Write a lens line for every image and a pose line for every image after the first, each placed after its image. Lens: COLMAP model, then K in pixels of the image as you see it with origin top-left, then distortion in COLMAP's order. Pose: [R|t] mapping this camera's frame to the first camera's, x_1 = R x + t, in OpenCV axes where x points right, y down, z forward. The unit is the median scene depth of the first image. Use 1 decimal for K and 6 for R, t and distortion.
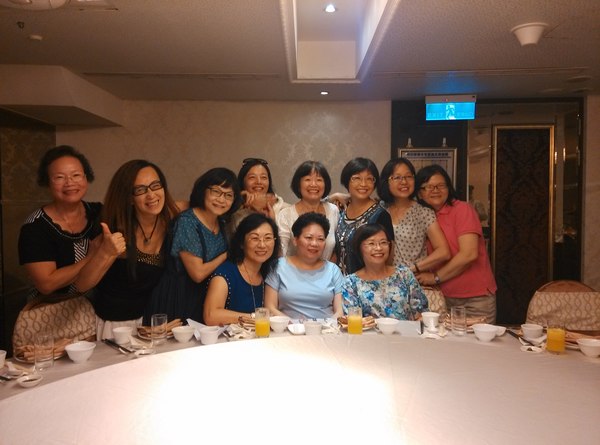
lens RADIAL K [[533.7, 0, 299.5], [0, 533.7, 222.8], [0, 0, 1]] dist [0.201076, -0.257818]
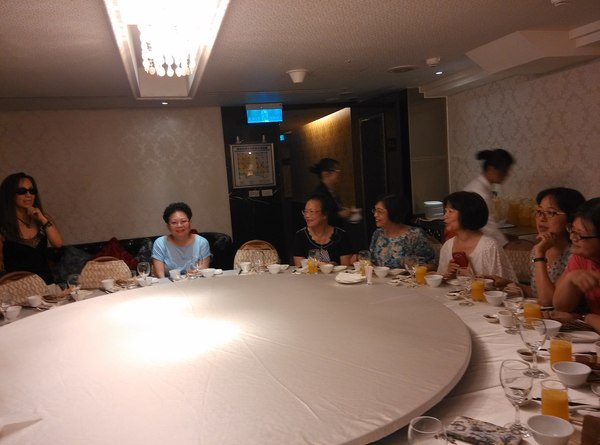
lens RADIAL K [[533.7, 0, 299.5], [0, 533.7, 222.8], [0, 0, 1]] dist [0.201076, -0.257818]
pose [[0.964455, -0.086459, 0.249703, 0.008024], [0.074229, 0.995553, 0.058005, -0.014651], [-0.253608, -0.037408, 0.966584, -0.296026]]
